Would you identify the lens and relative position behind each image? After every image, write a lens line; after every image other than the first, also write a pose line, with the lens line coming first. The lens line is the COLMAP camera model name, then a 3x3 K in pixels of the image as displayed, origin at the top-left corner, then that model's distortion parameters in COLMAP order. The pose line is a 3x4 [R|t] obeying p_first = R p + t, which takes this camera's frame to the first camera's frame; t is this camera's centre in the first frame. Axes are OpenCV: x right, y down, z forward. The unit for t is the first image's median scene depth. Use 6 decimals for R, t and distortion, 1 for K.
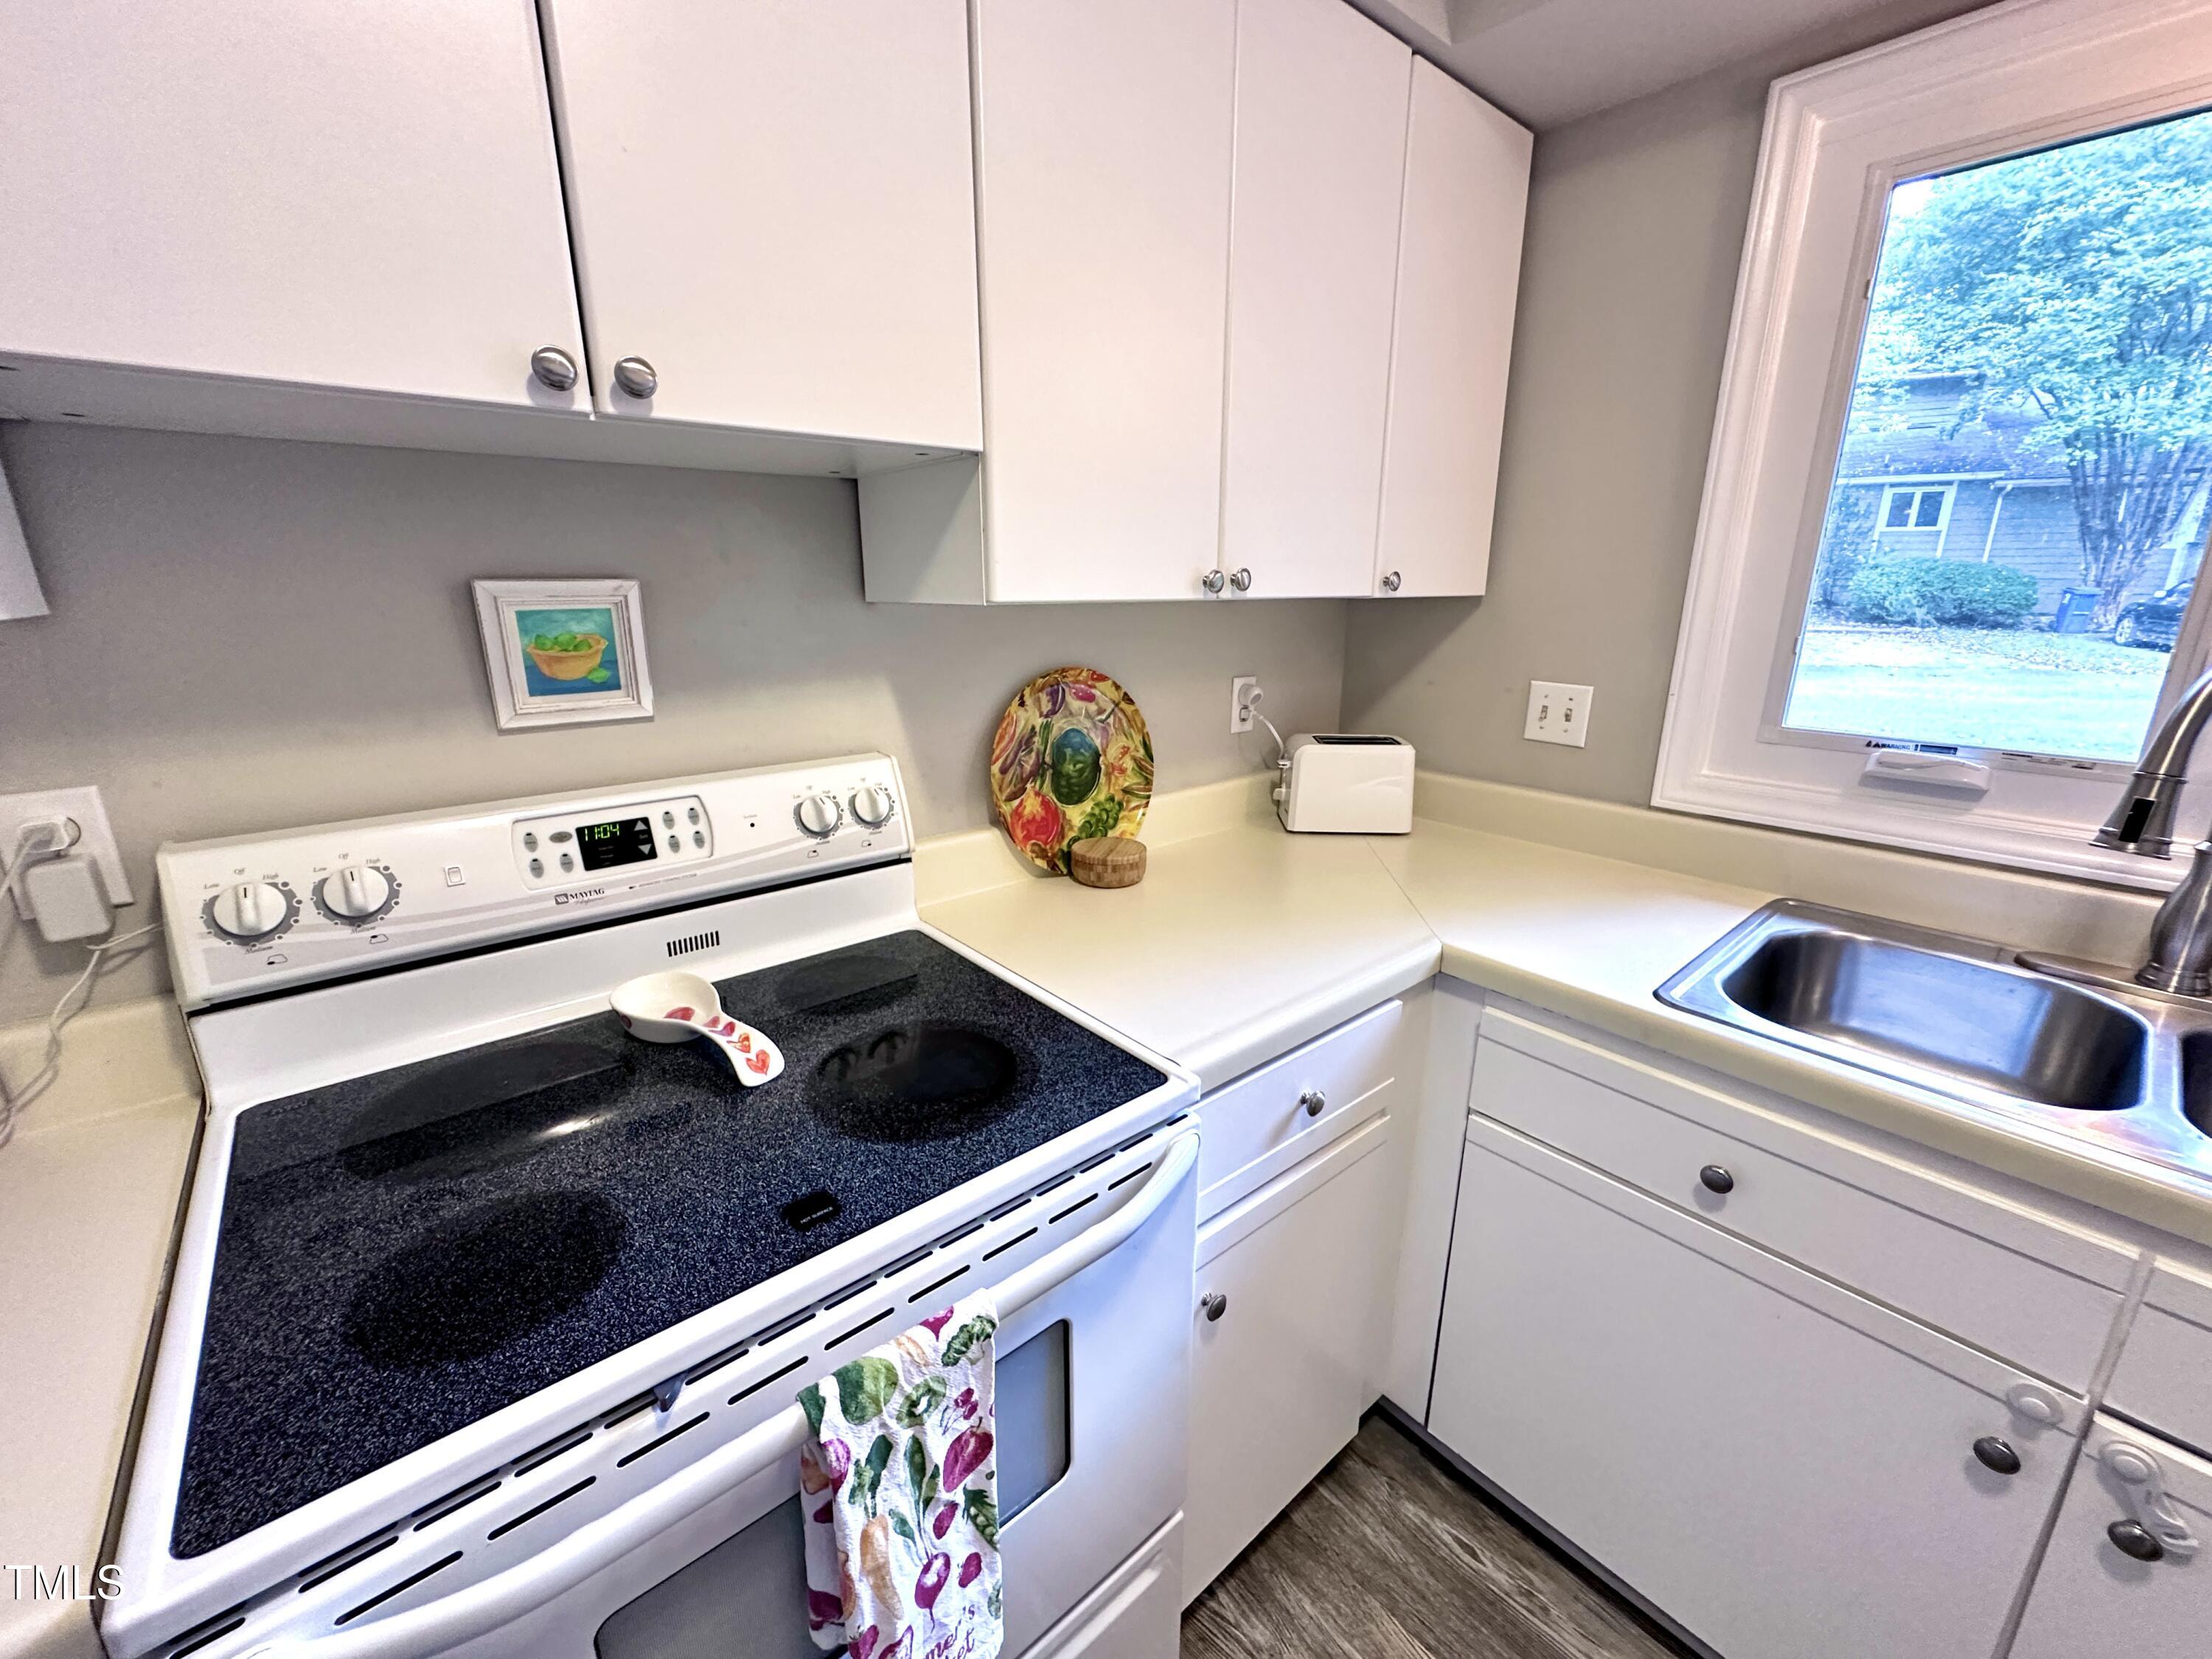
lens RADIAL K [[881.8, 0, 1105.9], [0, 881.8, 828.6], [0, 0, 1]] dist [-0.002568, -0.000314]
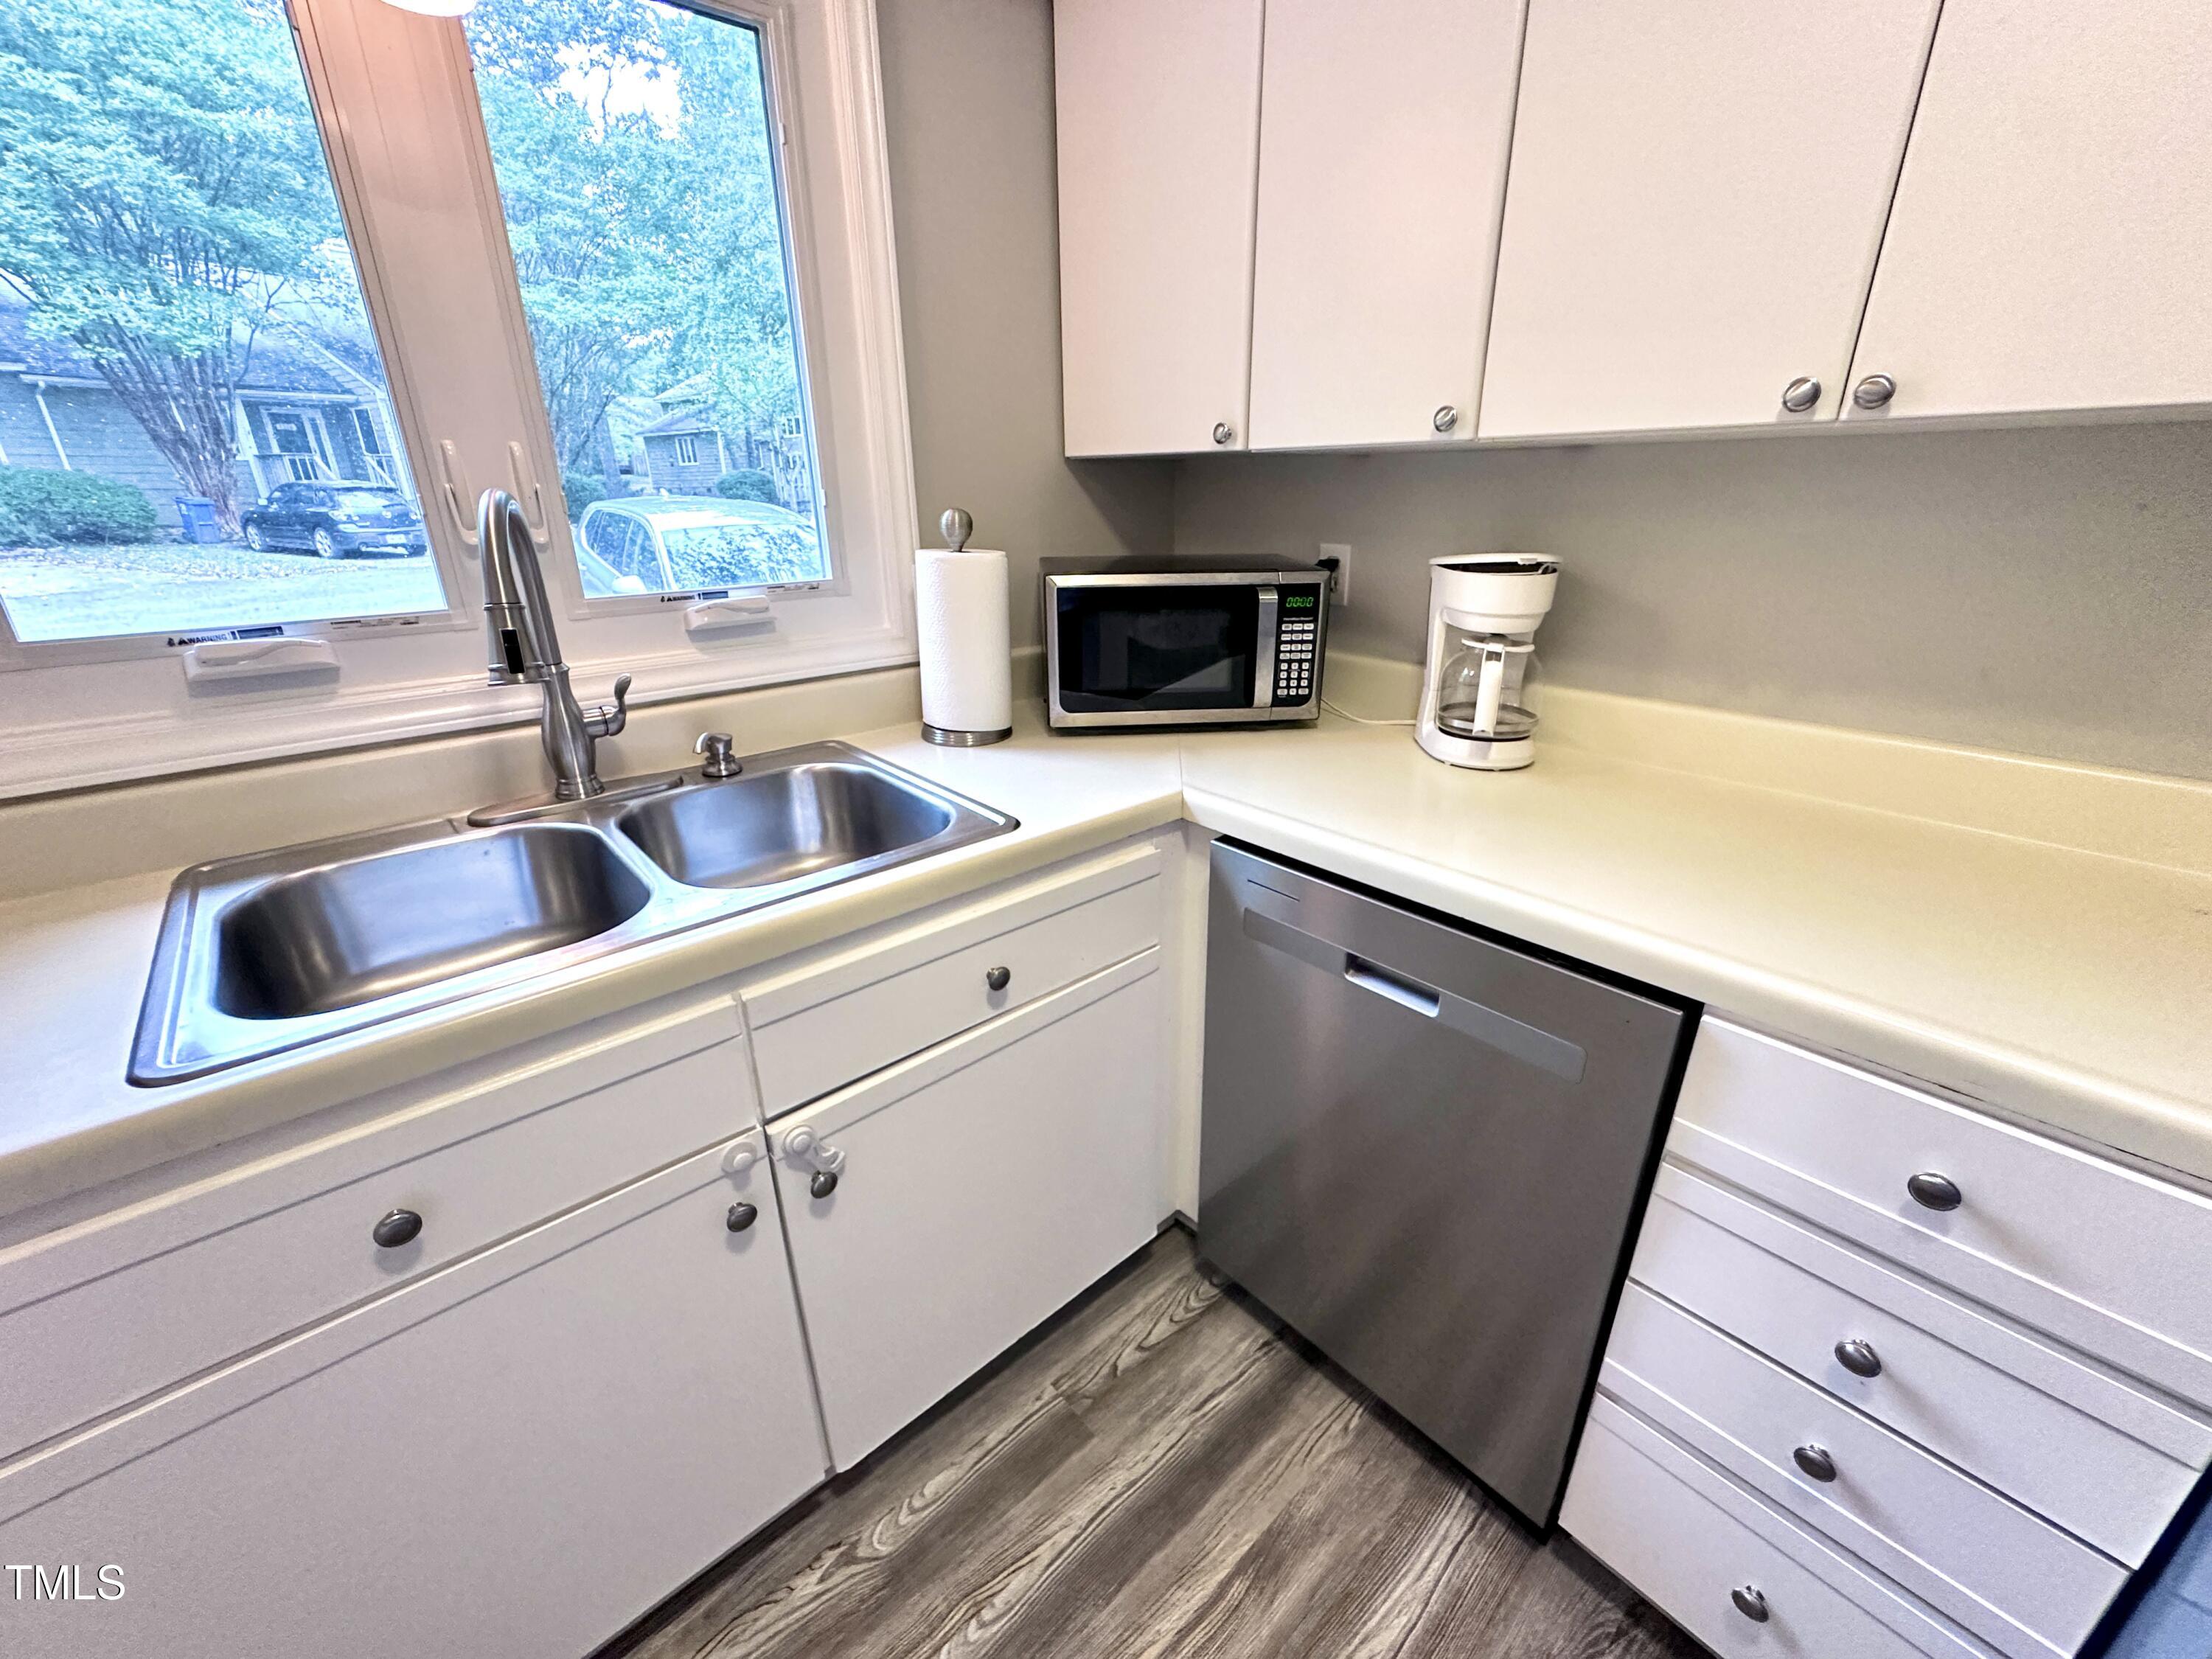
lens RADIAL K [[881.8, 0, 1097.8], [0, 881.8, 832.0], [0, 0, 1]] dist [-0.002568, -0.000314]
pose [[-0.021394, -0.363151, 0.931485, 0.084428], [0.276587, 0.893184, 0.354572, 0.002203], [-0.960751, 0.265222, 0.081335, 0.208759]]
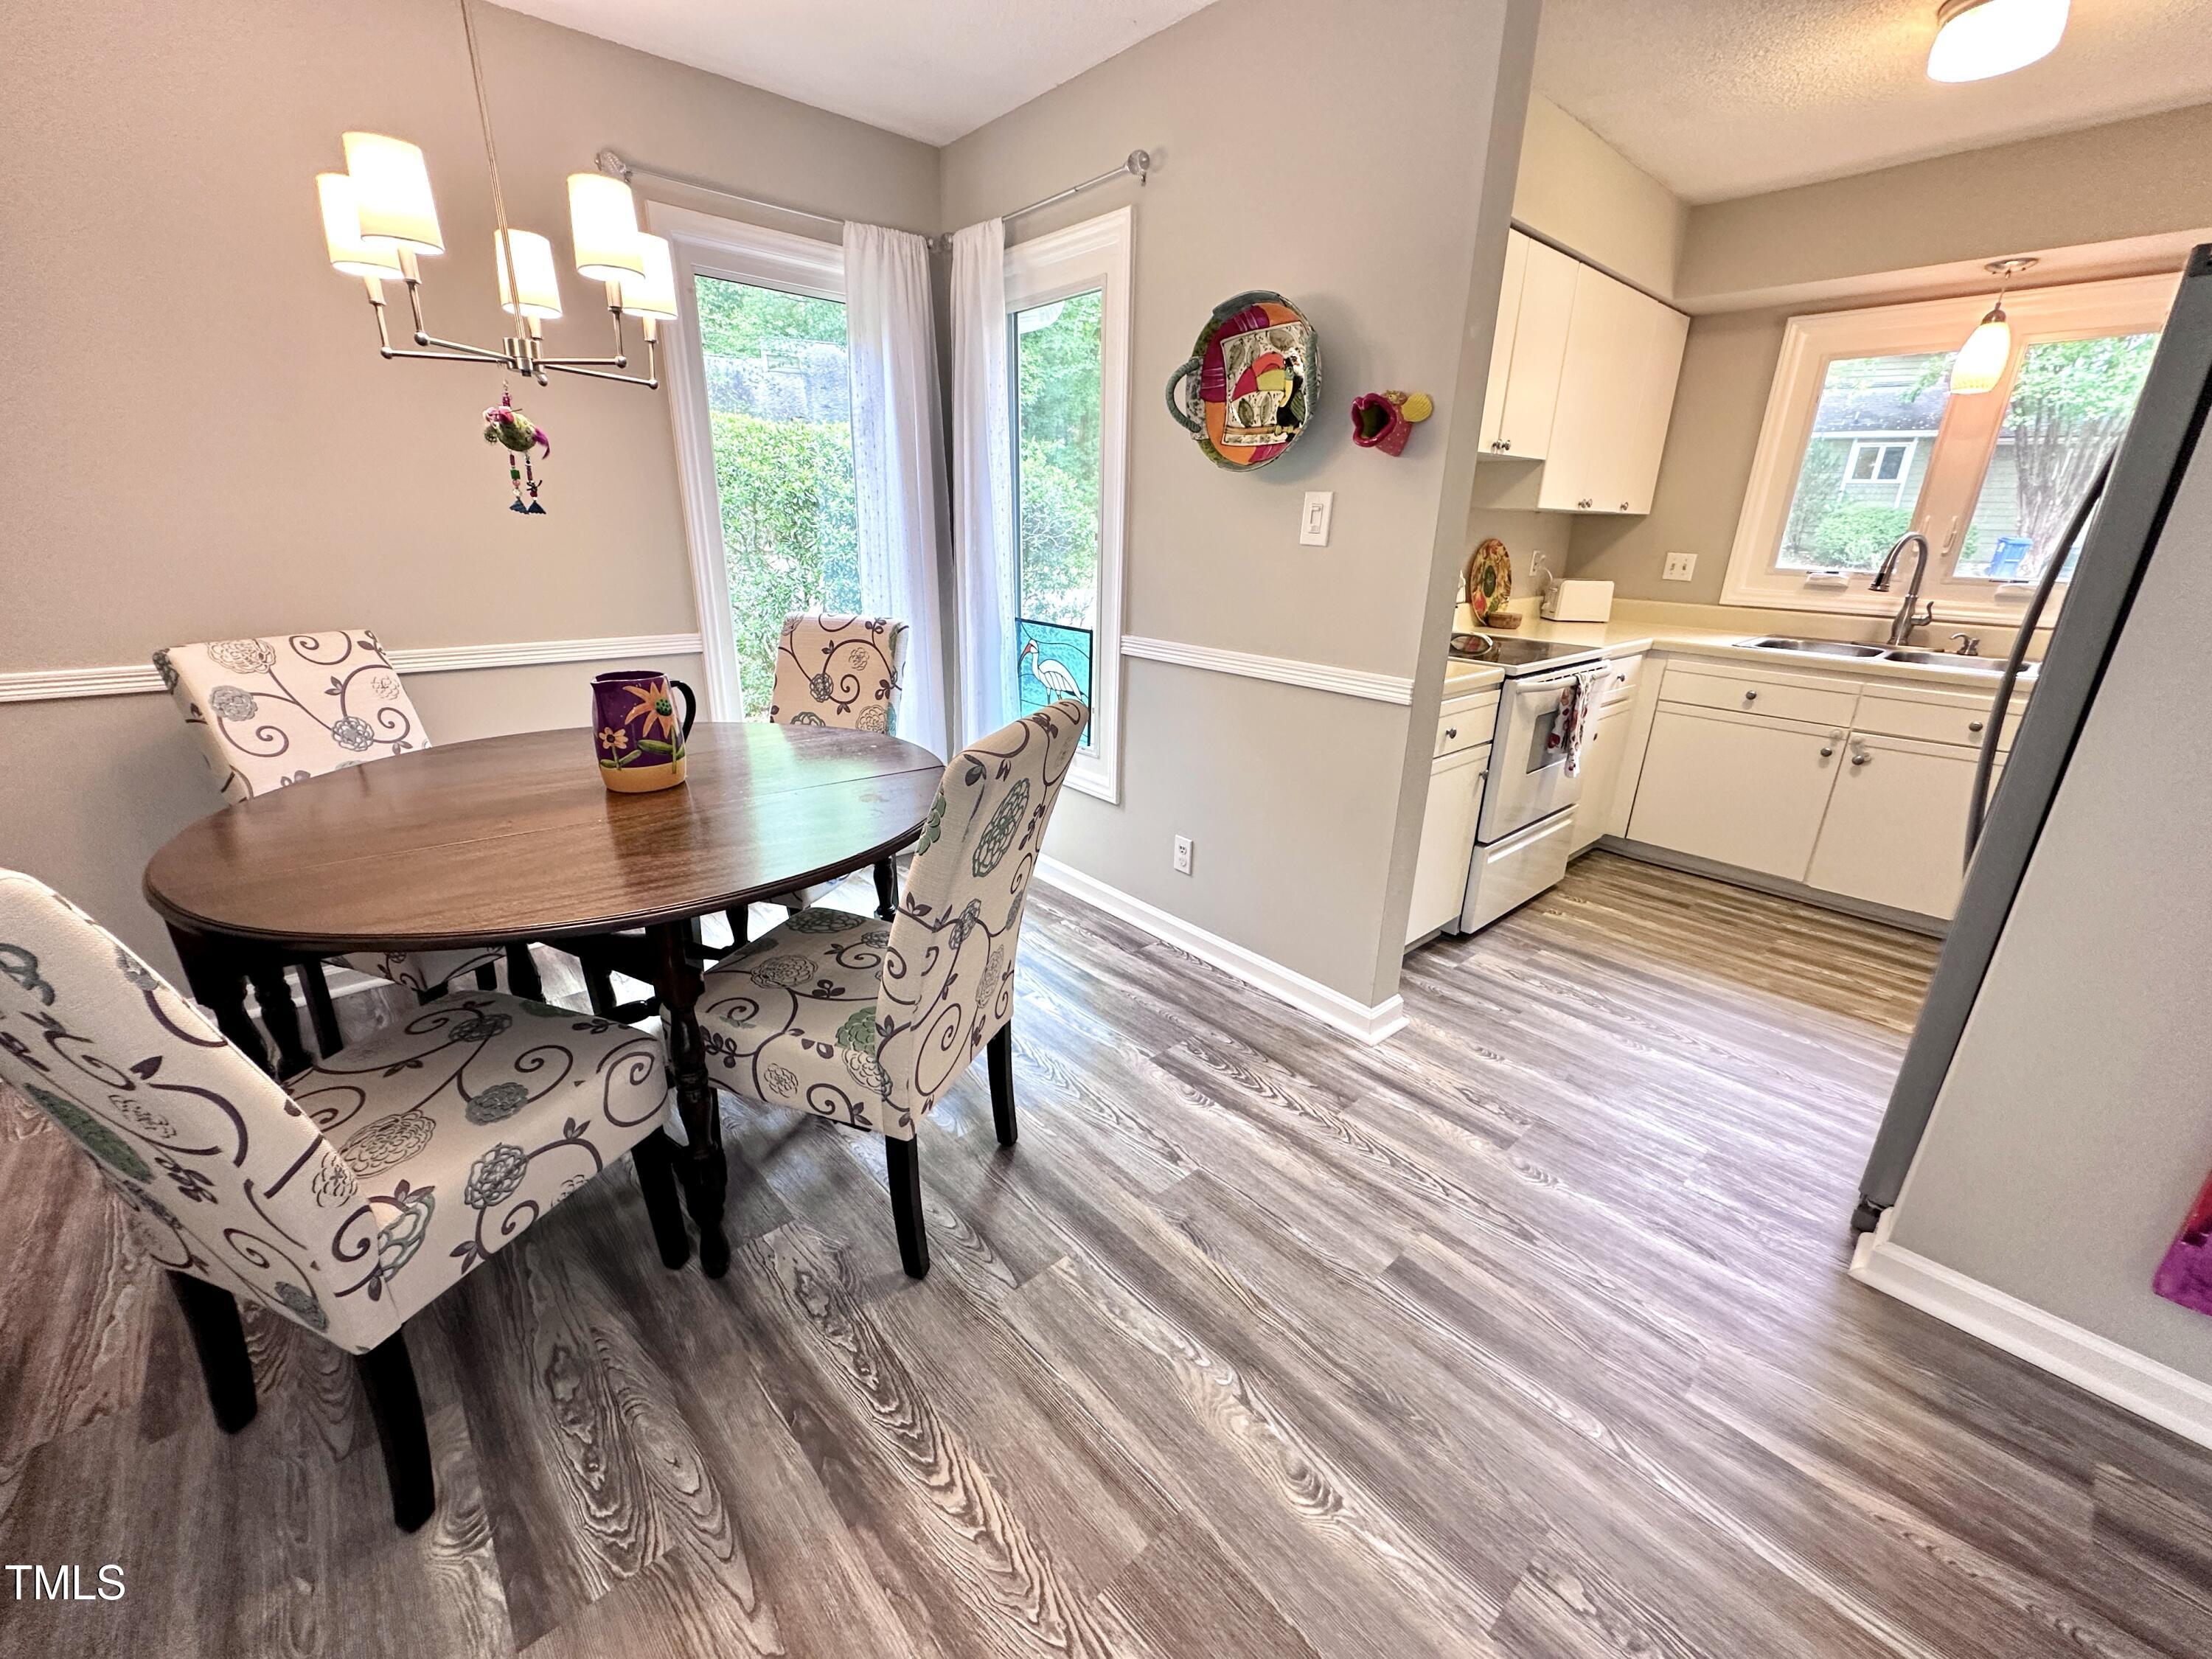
lens RADIAL K [[881.8, 0, 1104.7], [0, 881.8, 827.9], [0, 0, 1]] dist [-0.002568, -0.000314]
pose [[0.999377, 0.011833, 0.033245, -1.287324], [-0.014087, 0.997560, 0.068386, 0.503404], [-0.032354, -0.068811, 0.997105, -1.577725]]
